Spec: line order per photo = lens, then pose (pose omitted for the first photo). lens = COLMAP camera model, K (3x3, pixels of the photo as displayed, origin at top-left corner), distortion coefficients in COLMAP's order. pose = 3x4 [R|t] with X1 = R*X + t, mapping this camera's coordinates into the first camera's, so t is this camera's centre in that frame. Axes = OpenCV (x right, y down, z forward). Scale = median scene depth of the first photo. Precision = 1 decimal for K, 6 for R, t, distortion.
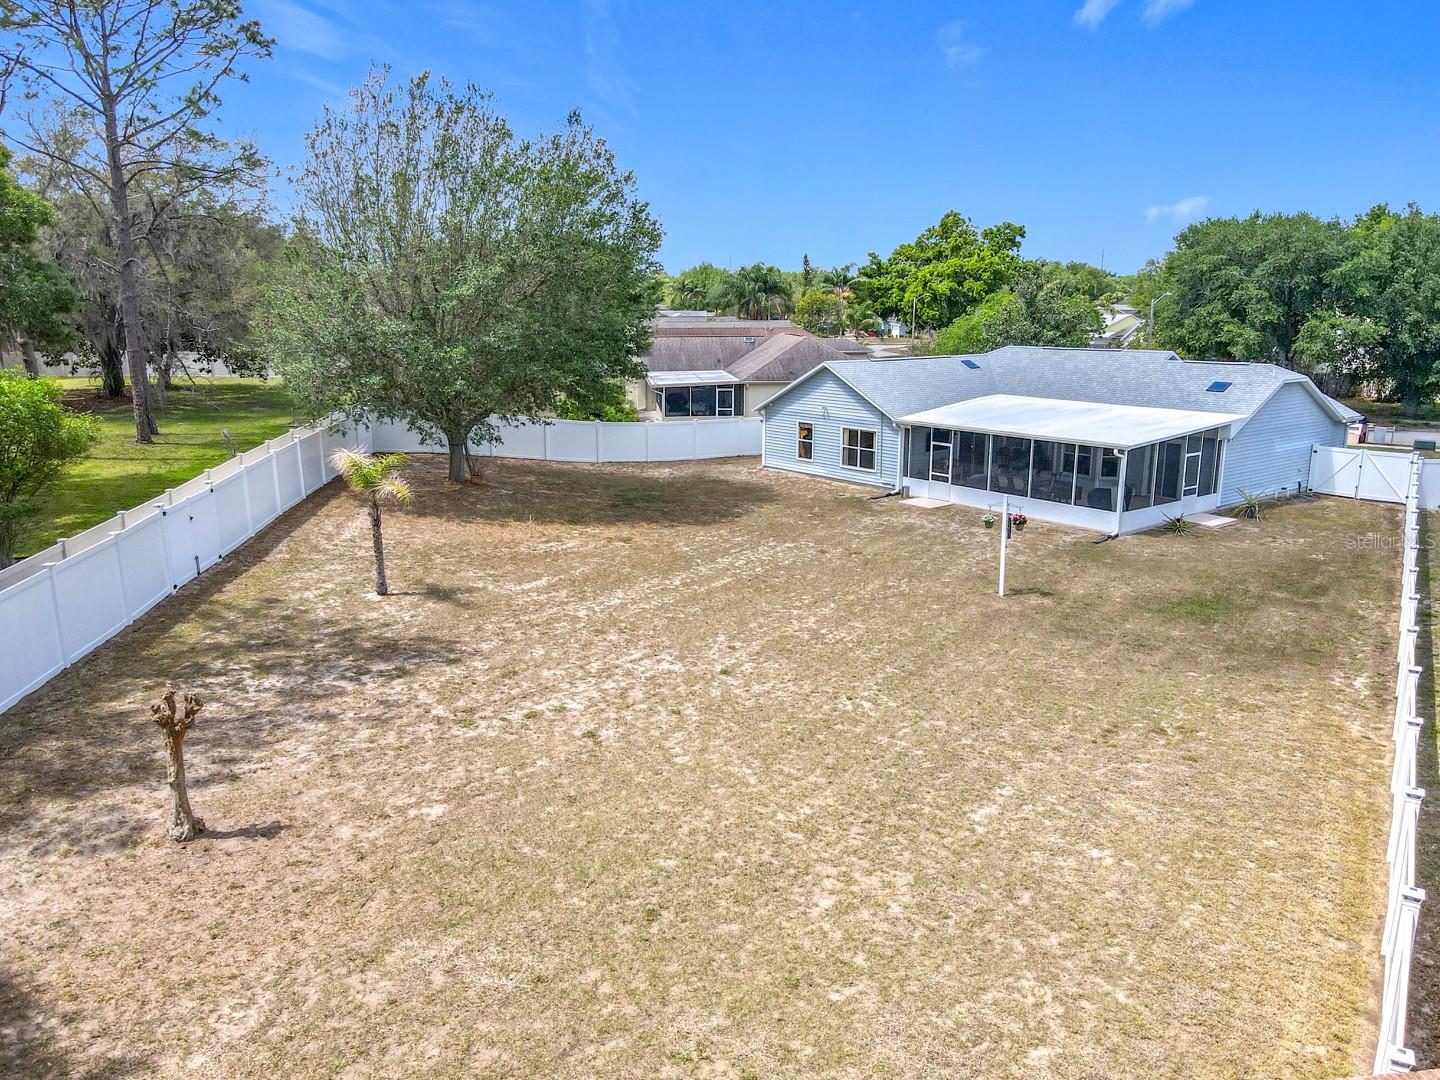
lens RADIAL K [[1059.2, 0, 716.7], [0, 1059.2, 542.6], [0, 0, 1]] dist [0.008292, 0.011185]
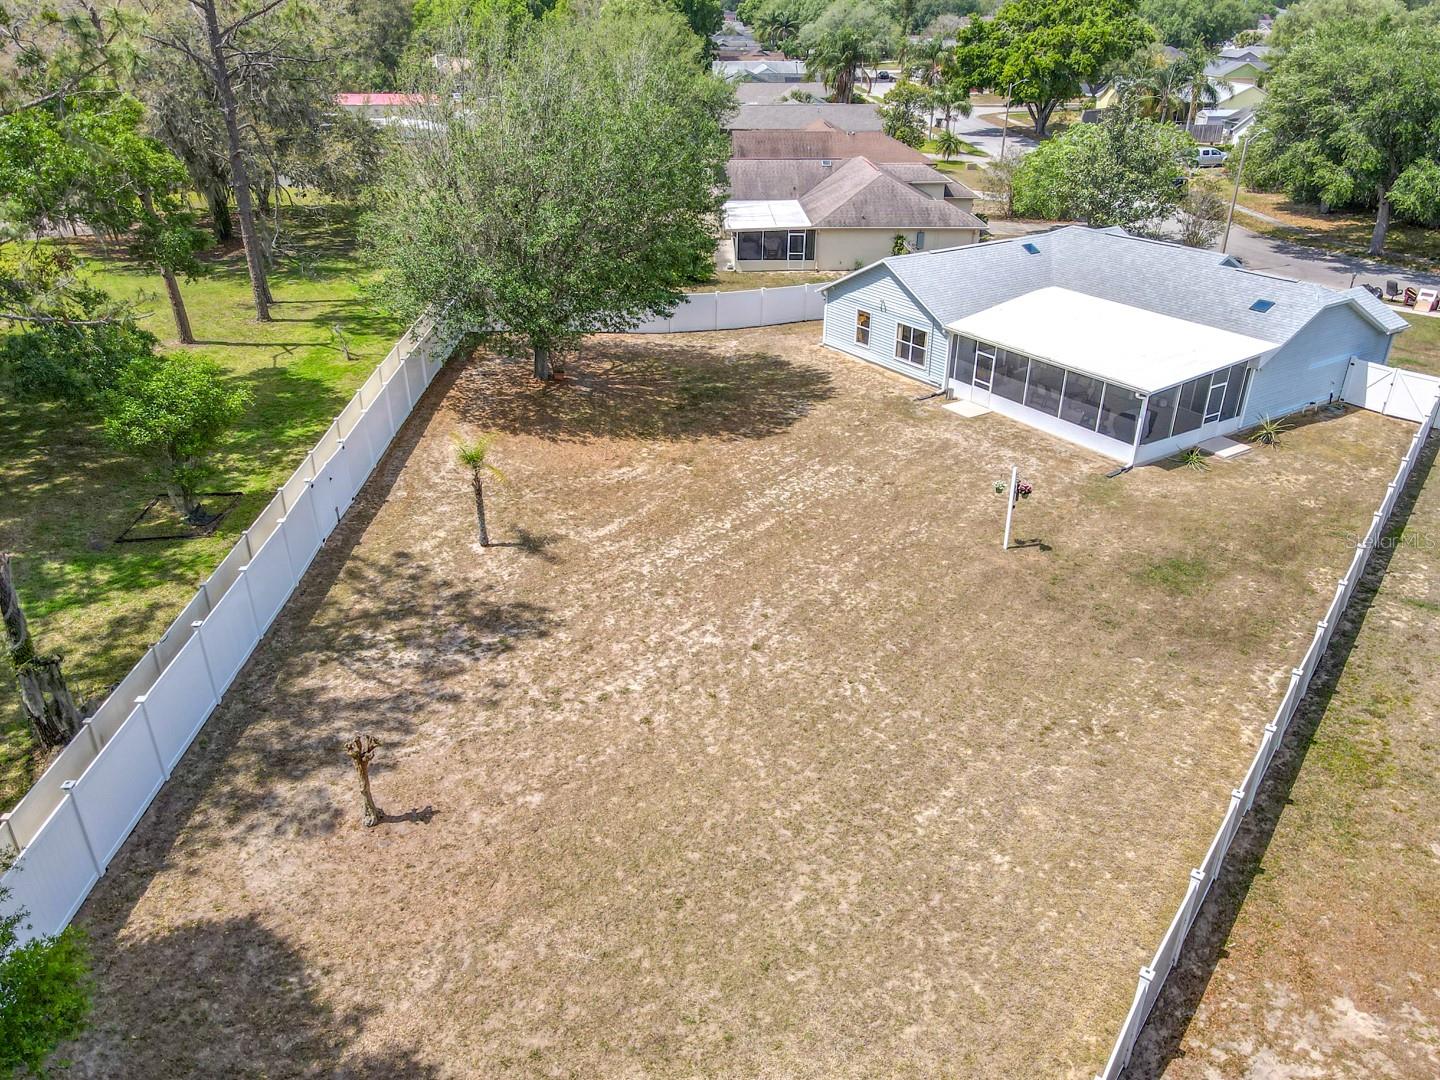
lens RADIAL K [[1062.2, 0, 715.2], [0, 1062.2, 543.9], [0, 0, 1]] dist [0.004788, 0.009173]
pose [[0.996554, 0.041470, -0.071831, 0.049044], [-0.022585, 0.968986, 0.246083, -0.329538], [0.079808, -0.243613, 0.966583, -0.212538]]
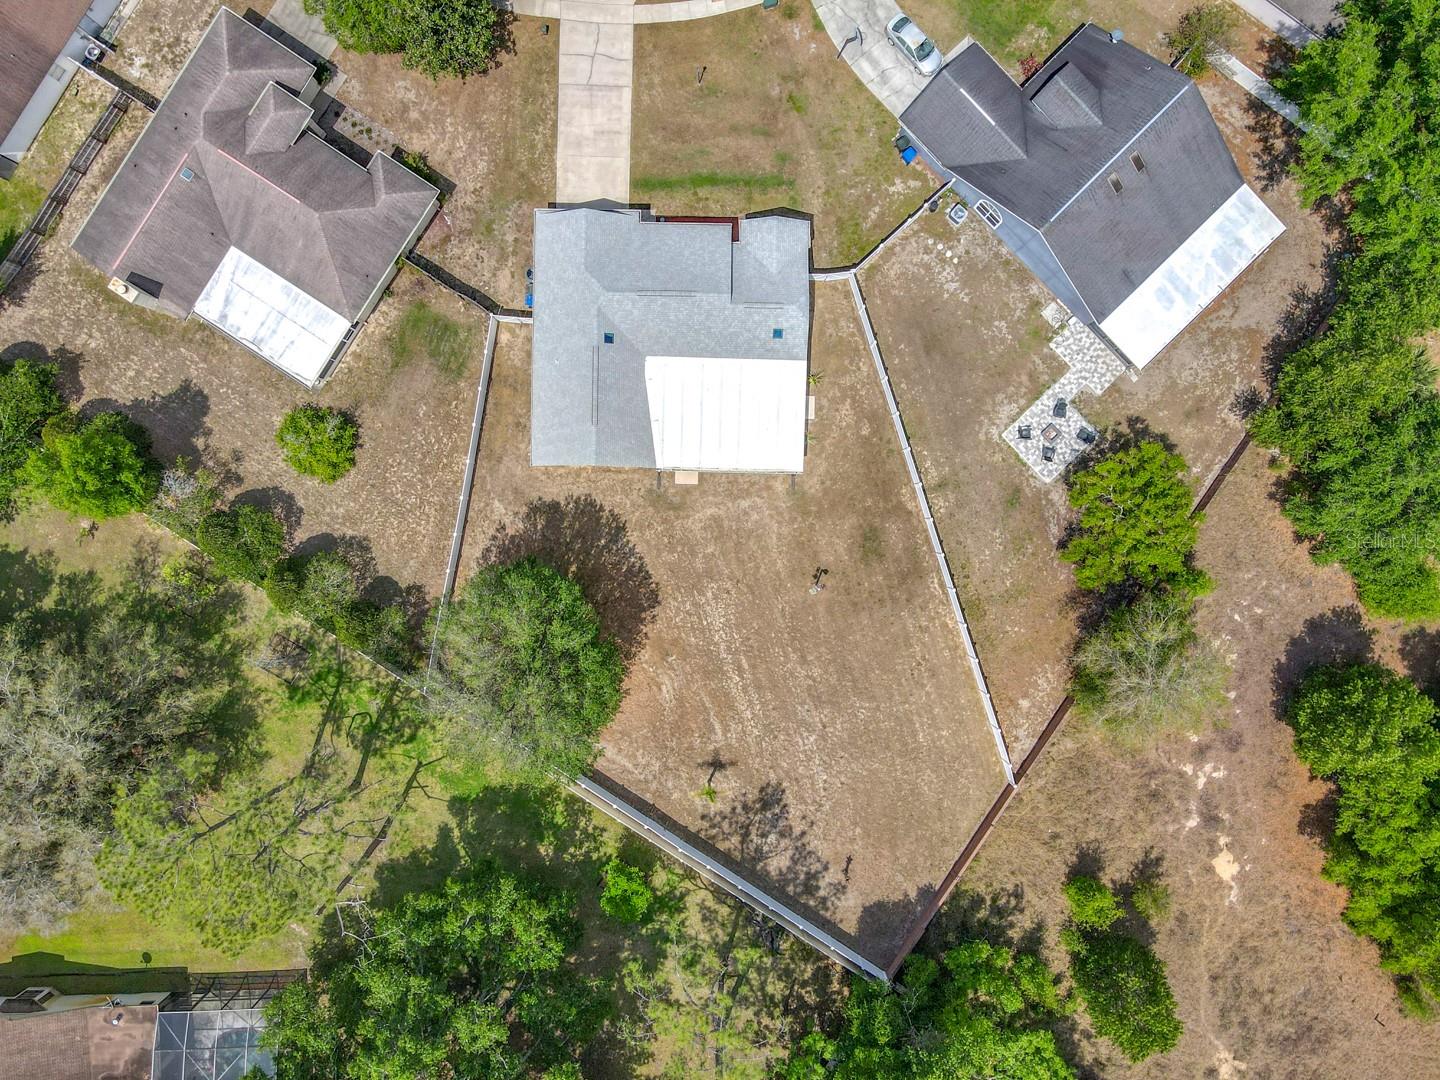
lens RADIAL K [[999.2, 0, 712.3], [0, 999.2, 539.2], [0, 0, 1]] dist [0.002675, 0.024834]
pose [[0.632847, -0.774198, -0.011075, 0.313024], [0.163802, 0.119889, 0.979181, -3.499583], [-0.756752, -0.621486, 0.202687, 1.065491]]
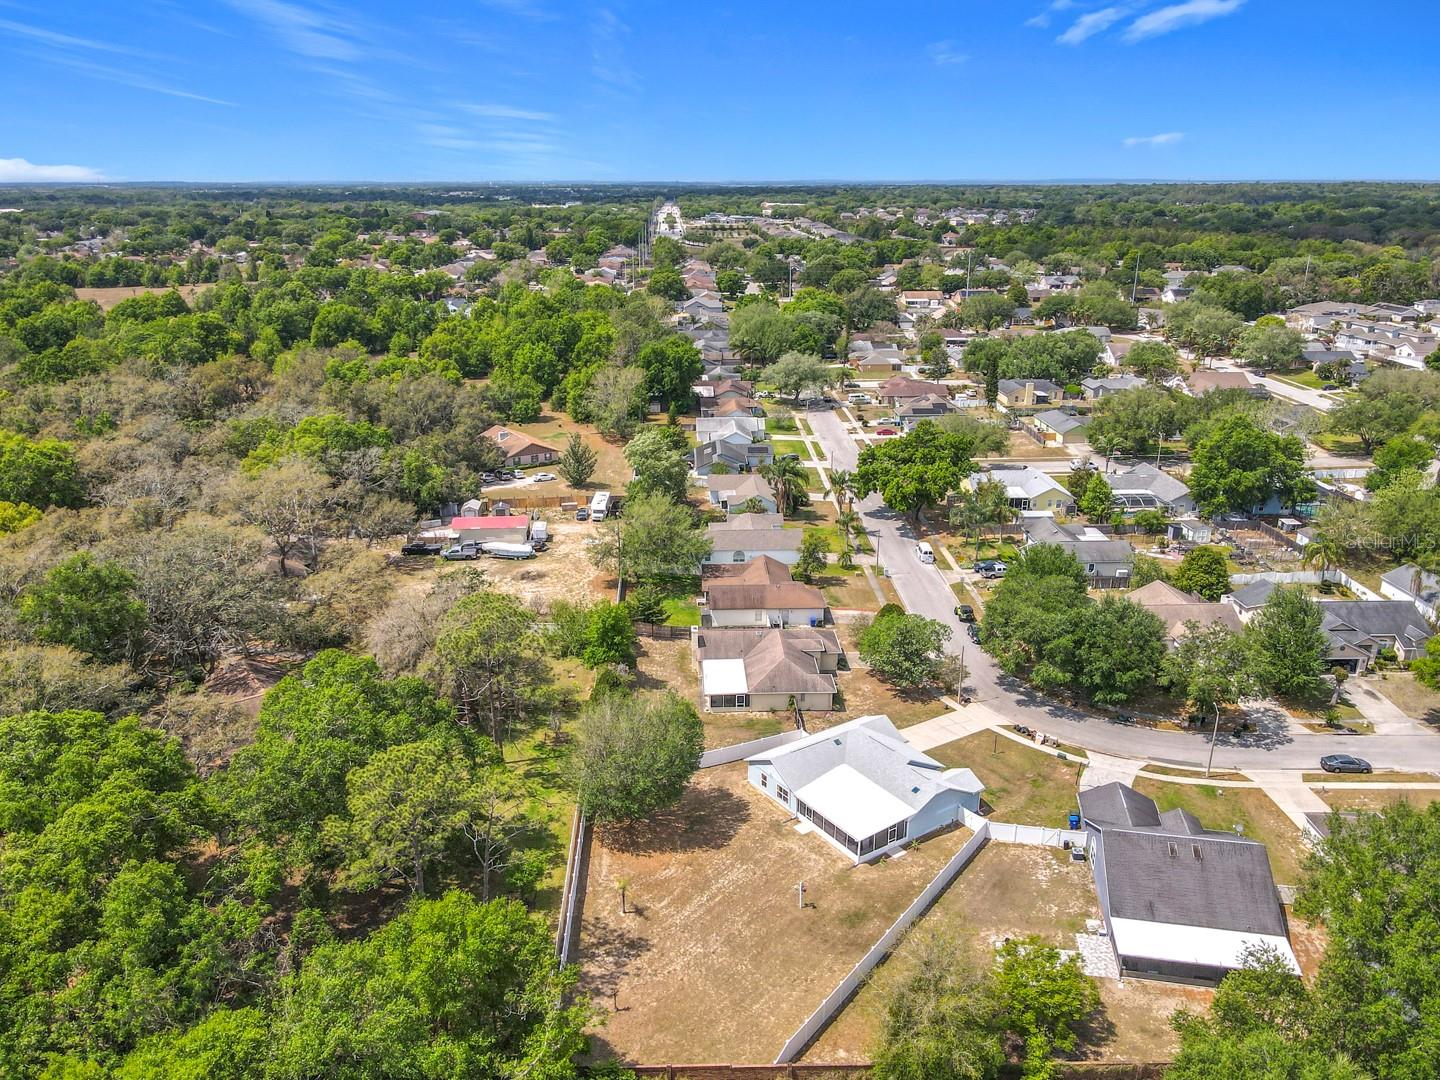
lens RADIAL K [[1083.6, 0, 726.5], [0, 1083.6, 543.7], [0, 0, 1]] dist [0.017705, 0.008571]
pose [[0.998334, 0.026043, -0.051481, 0.254220], [-0.020582, 0.994375, 0.103894, -2.046234], [0.053897, -0.102662, 0.993255, -3.270758]]
